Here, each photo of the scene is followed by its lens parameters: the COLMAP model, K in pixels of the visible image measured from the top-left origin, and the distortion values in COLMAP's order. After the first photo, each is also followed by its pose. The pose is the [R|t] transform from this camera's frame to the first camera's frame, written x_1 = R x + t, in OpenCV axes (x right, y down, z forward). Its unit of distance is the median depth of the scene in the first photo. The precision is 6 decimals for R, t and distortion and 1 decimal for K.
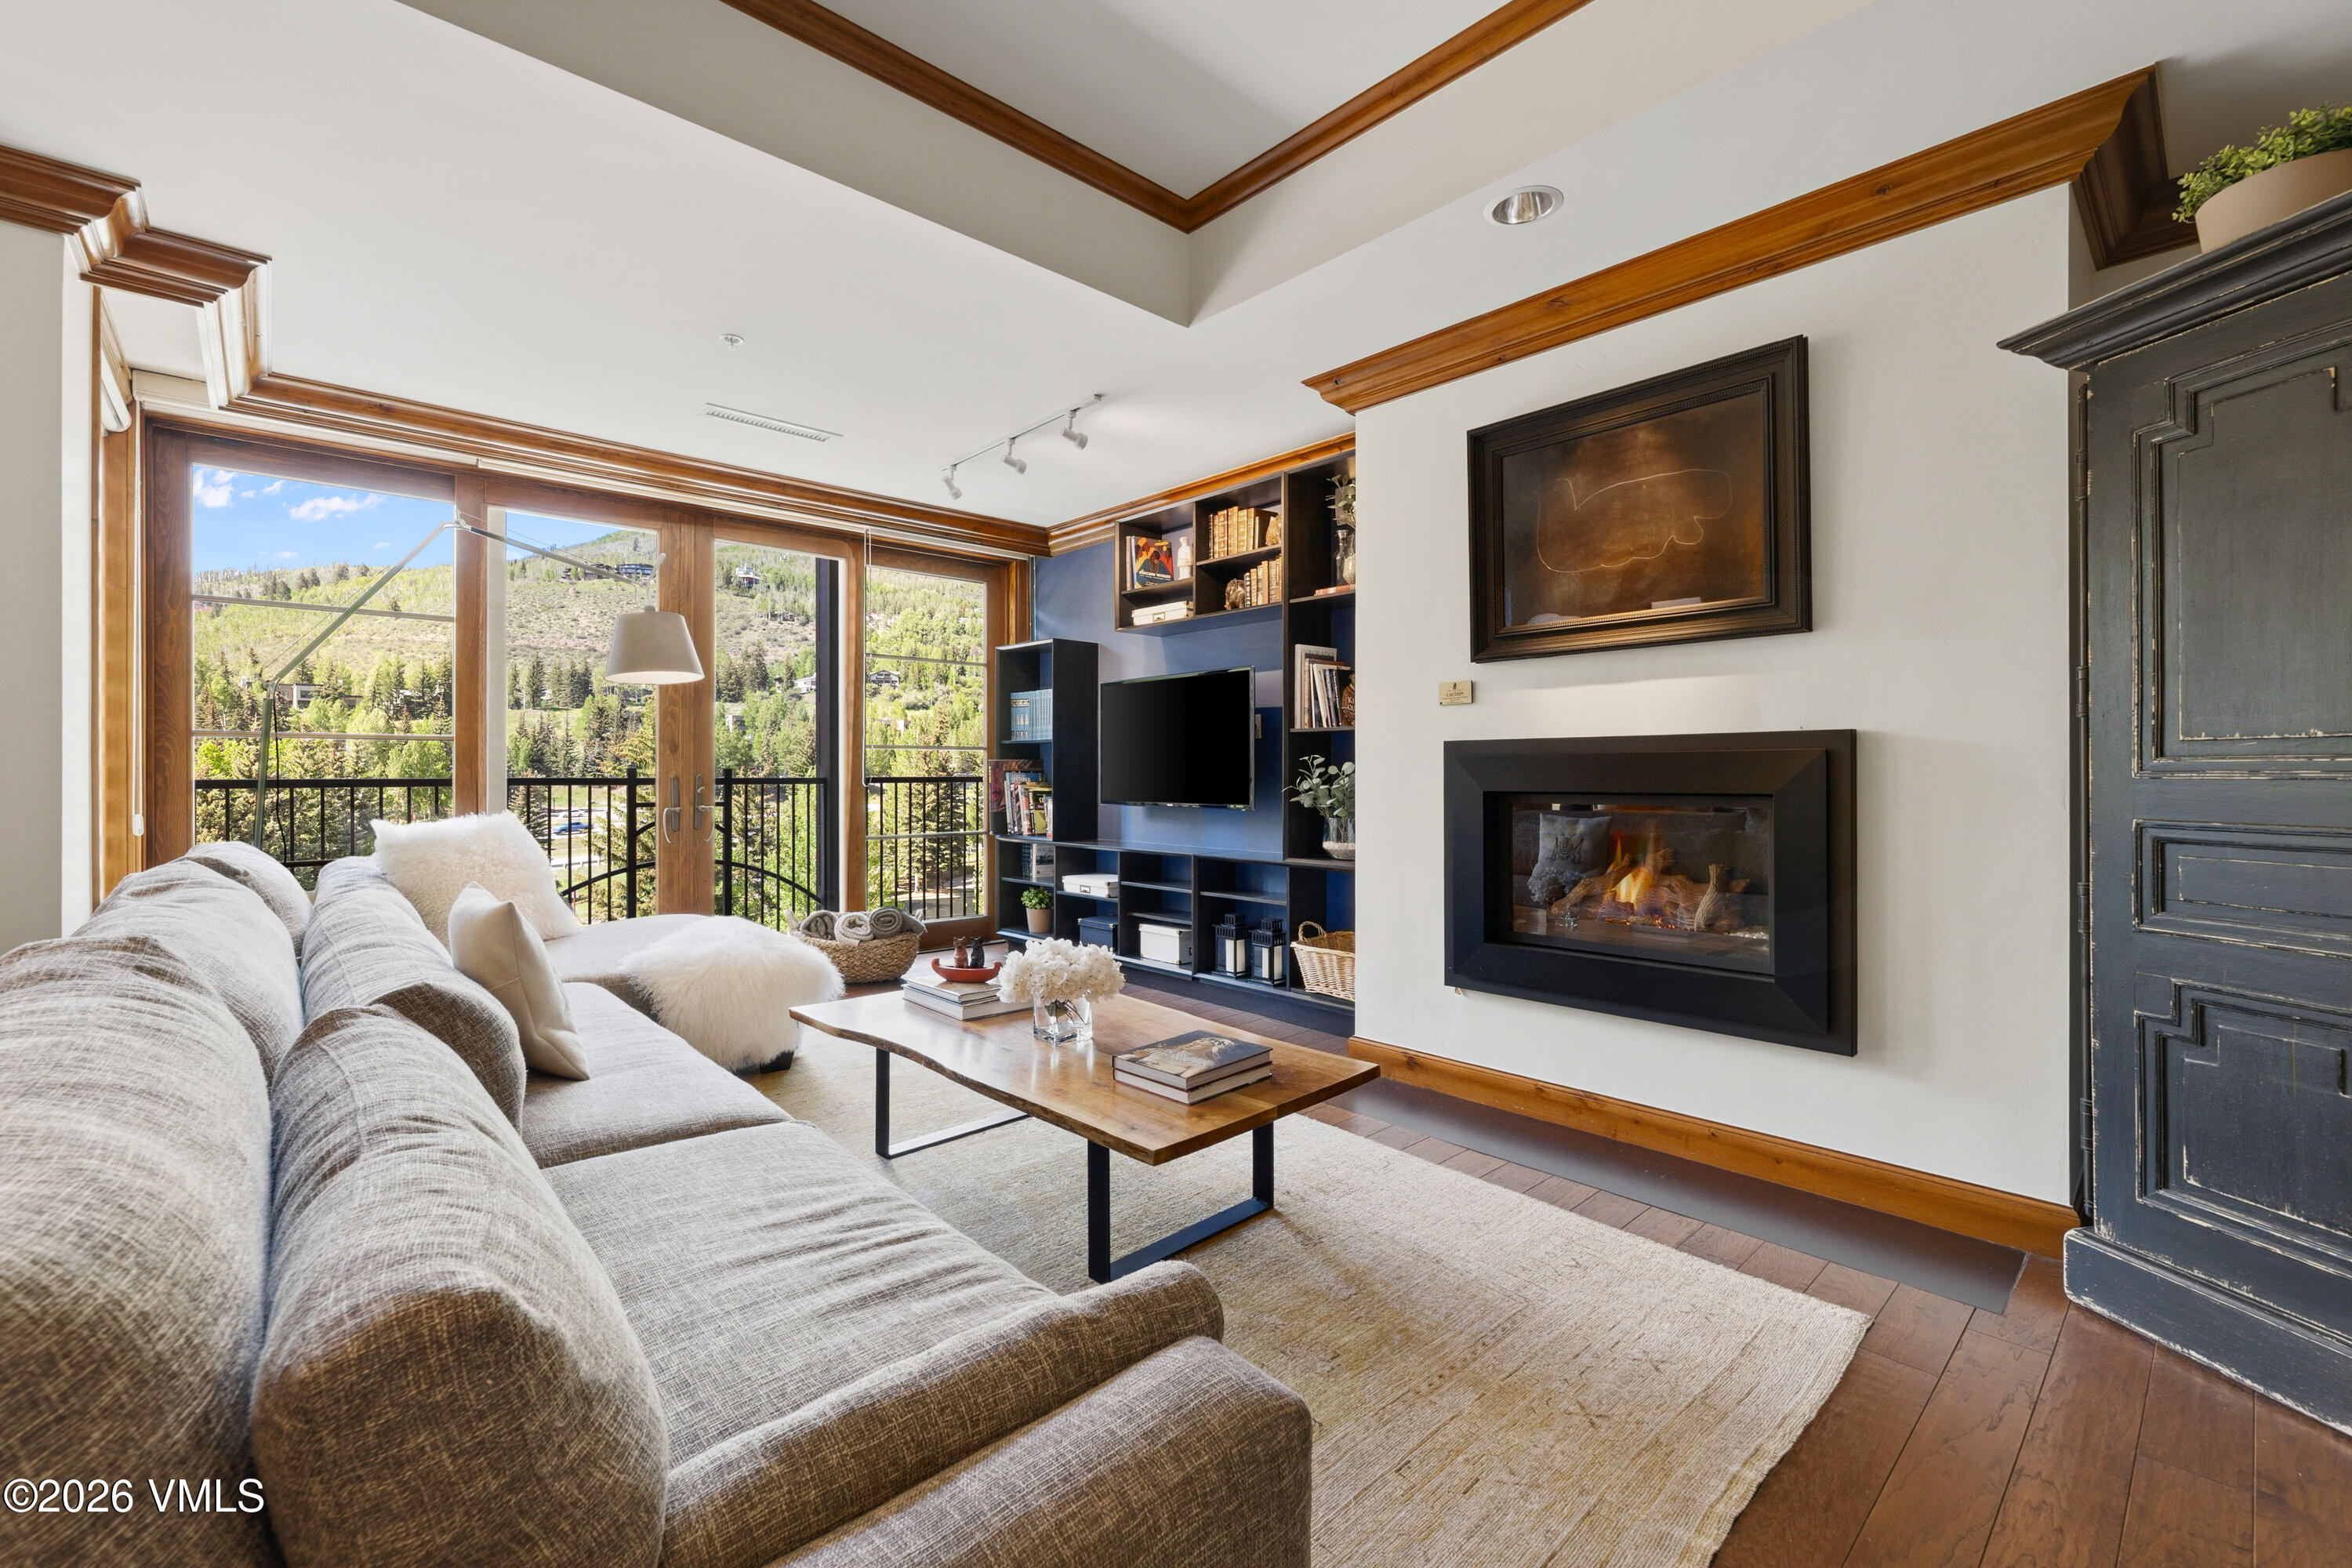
lens RADIAL K [[993.9, 0, 1157.9], [0, 993.9, 773.9], [0, 0, 1]] dist [0.000778, -0.000124]
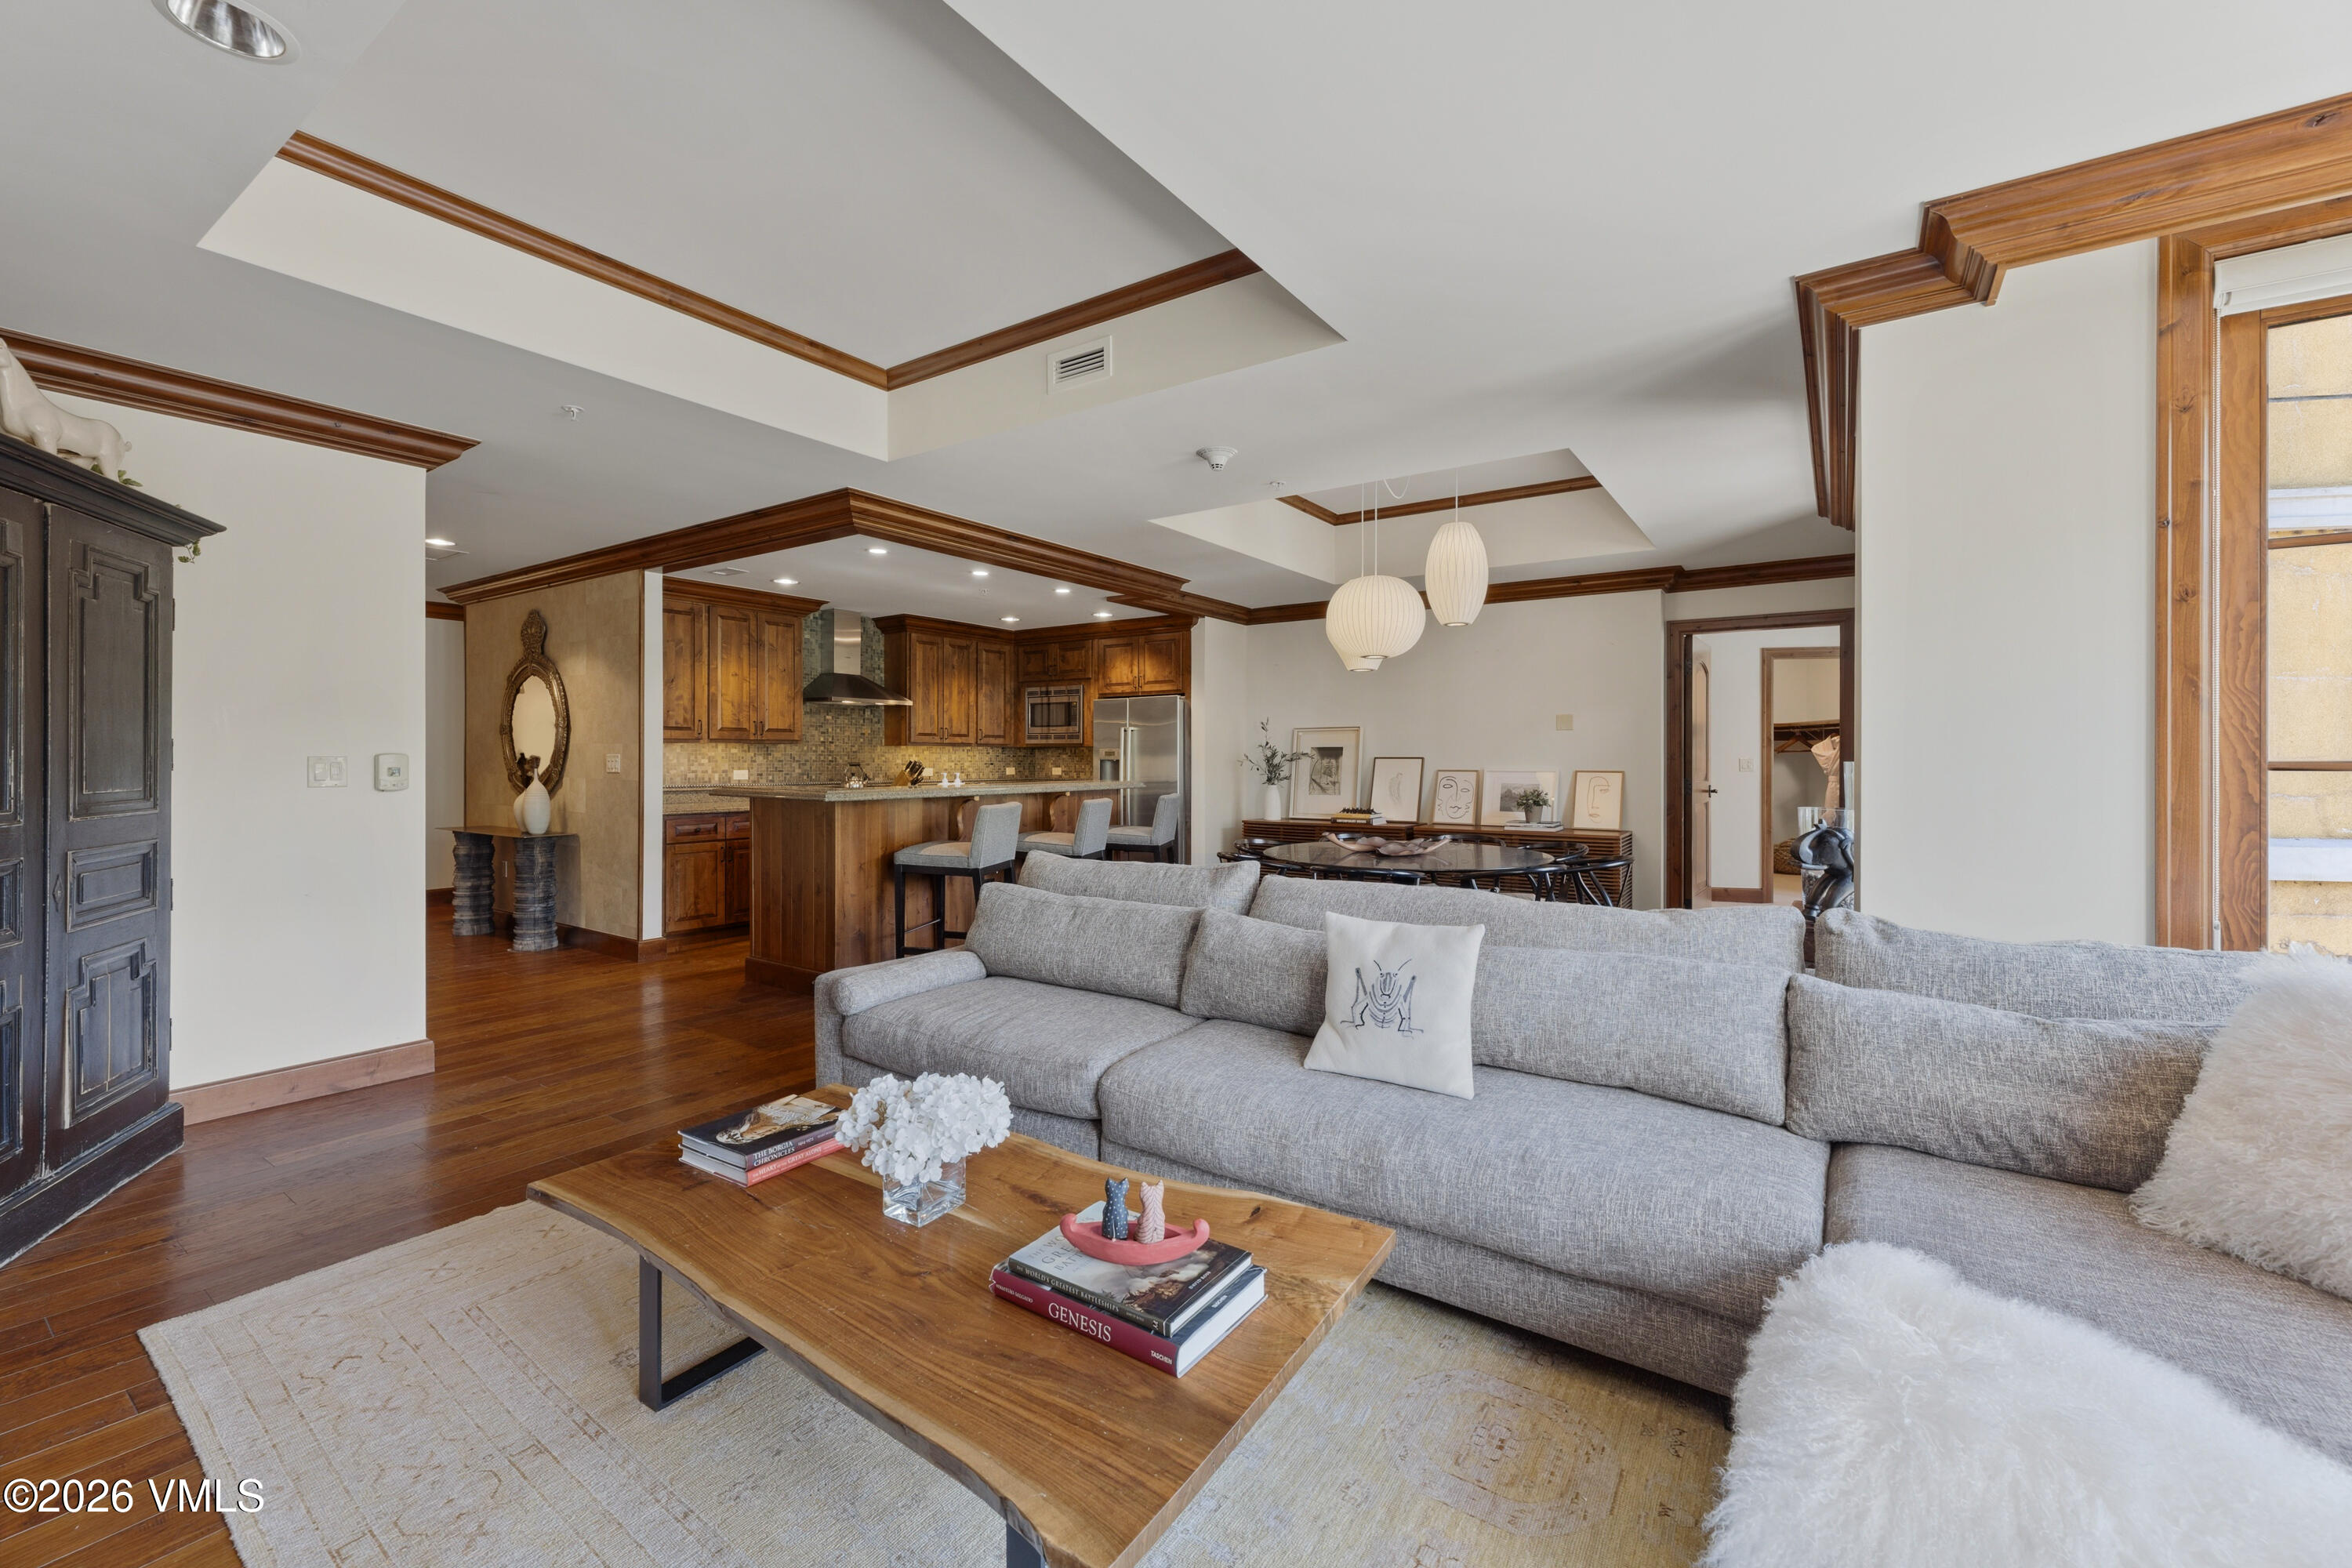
lens RADIAL K [[967.4, 0, 1165.8], [0, 967.4, 749.7], [0, 0, 1]] dist [-0.001601, -0.000293]
pose [[-0.973778, -0.002687, -0.227484, -0.065078], [-0.001275, 0.999979, -0.006355, -0.040021], [0.227496, -0.005898, -0.973761, 1.066298]]
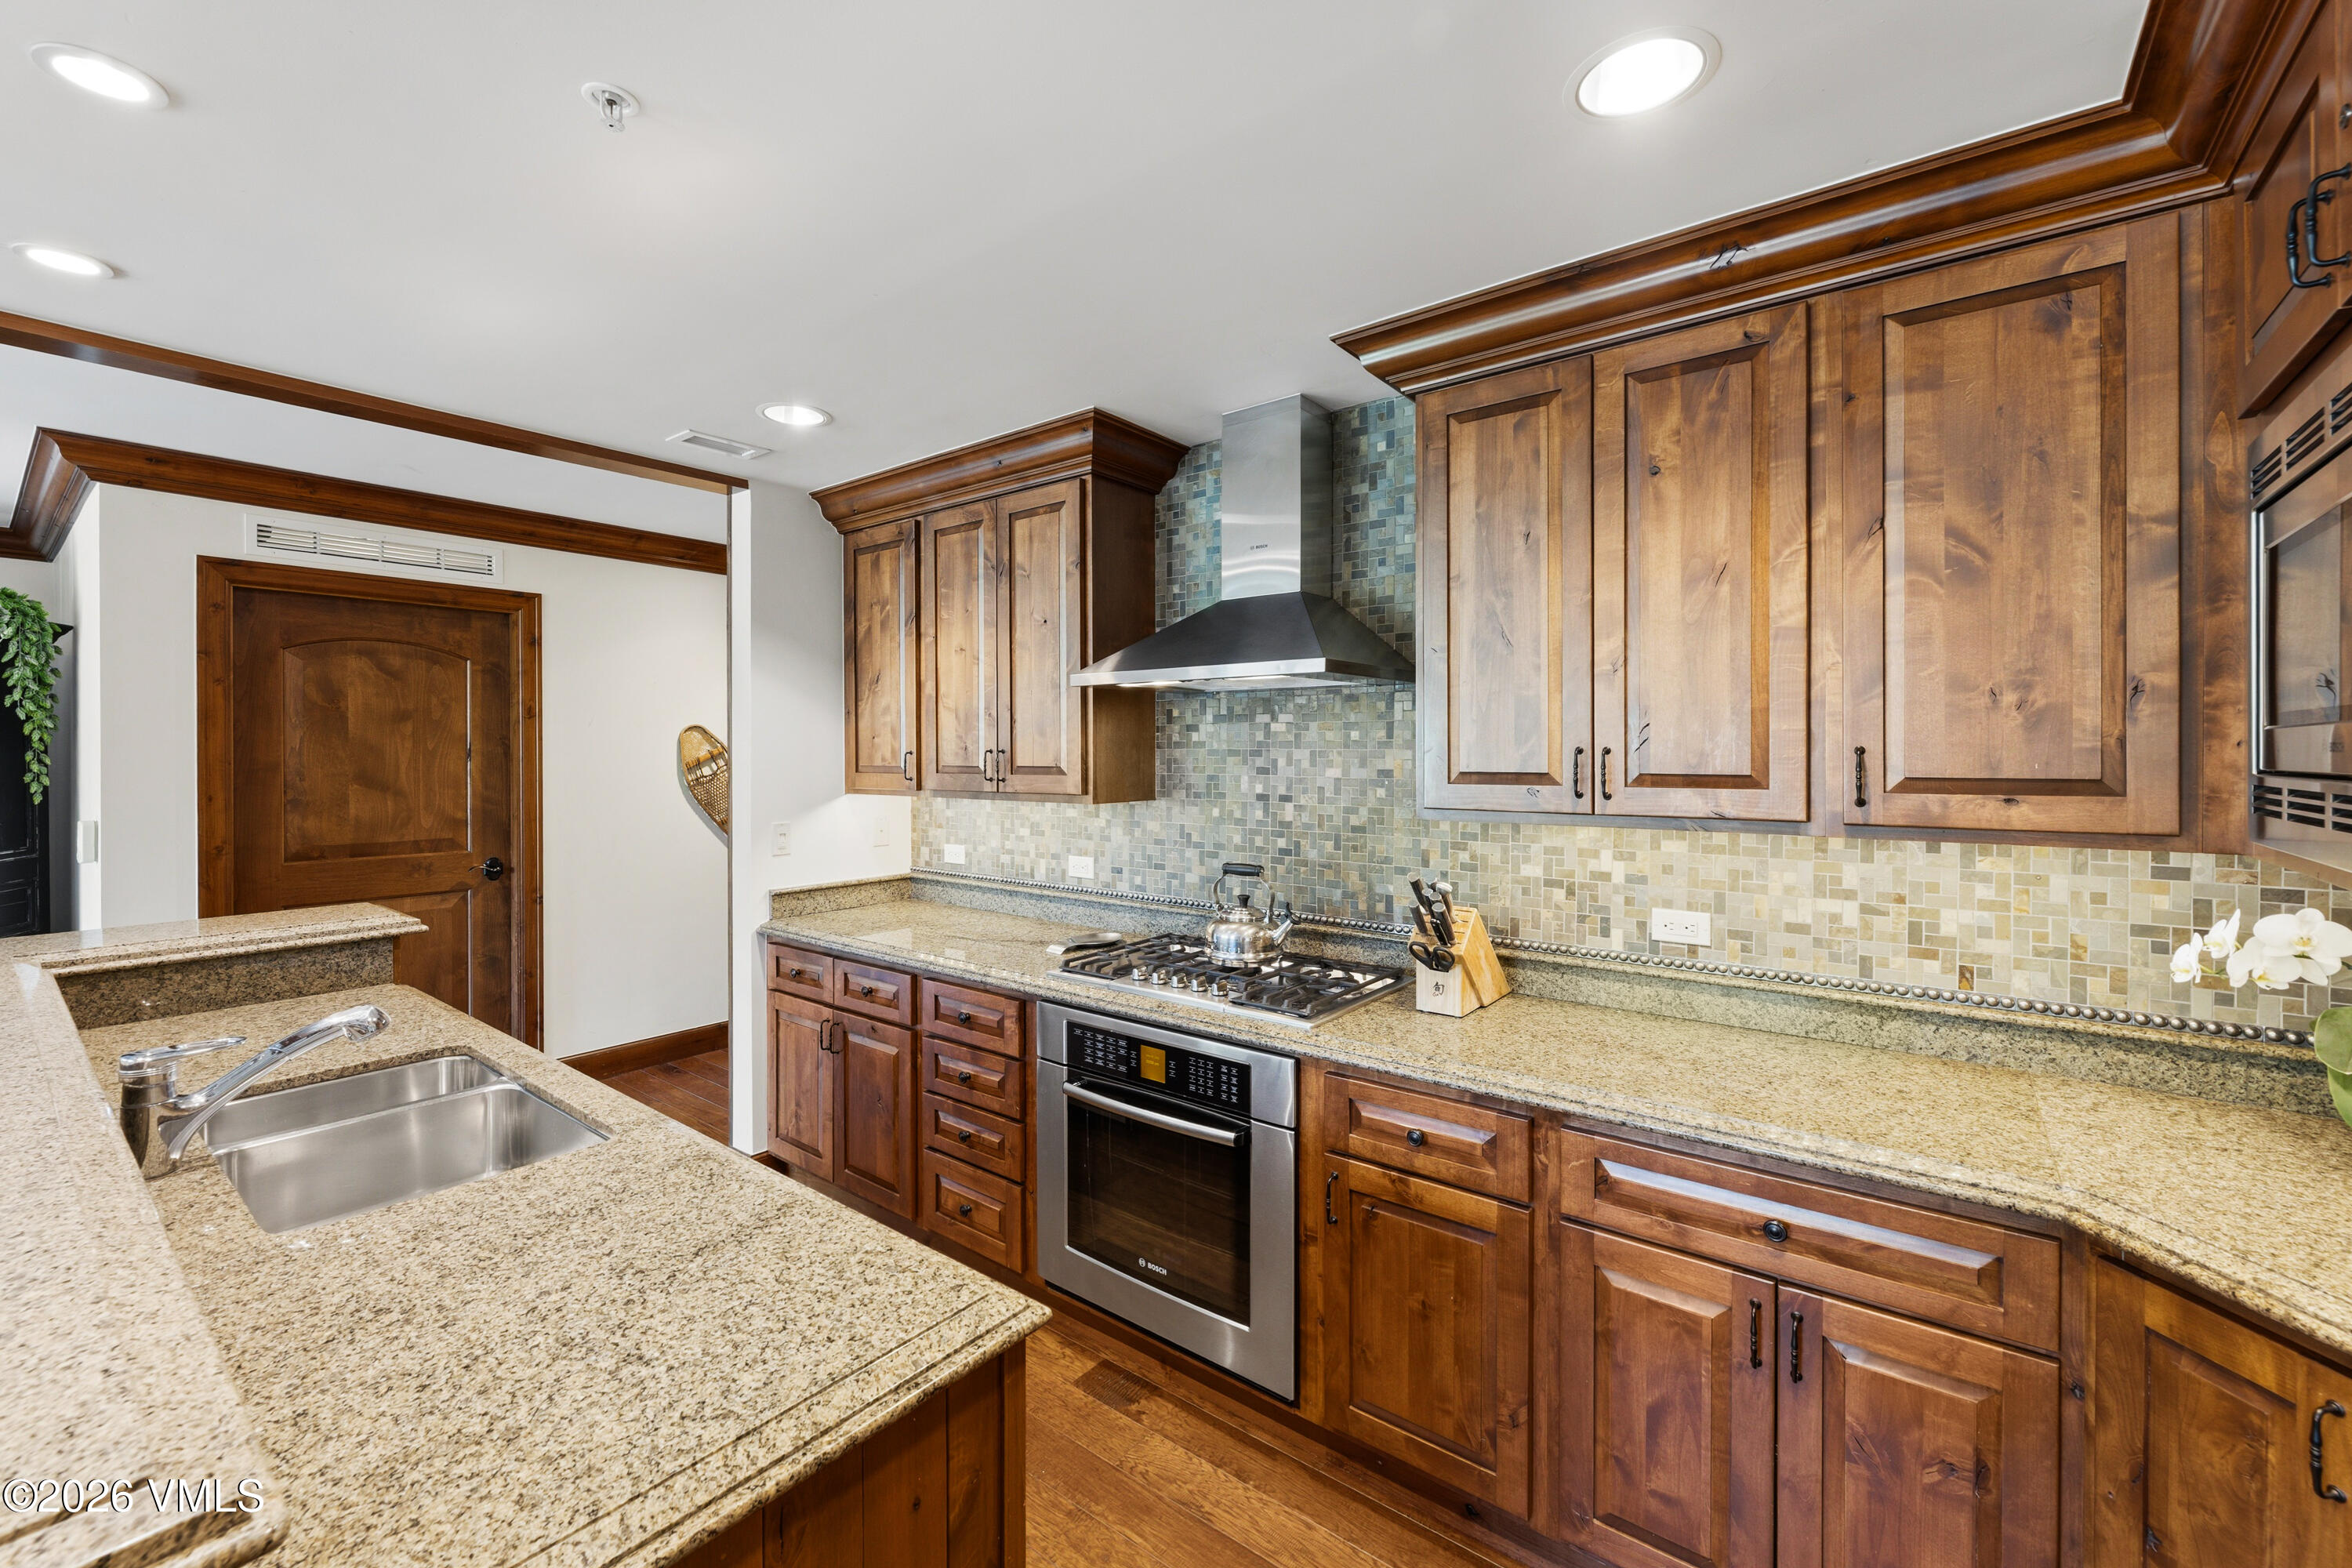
lens RADIAL K [[967.4, 0, 1165.8], [0, 967.4, 749.7], [0, 0, 1]] dist [-0.001601, -0.000293]
pose [[-0.162306, 0.004382, 0.986731, -0.486867], [0.001439, 0.999990, -0.004204, -0.094305], [-0.986739, 0.000738, -0.162311, -0.687596]]
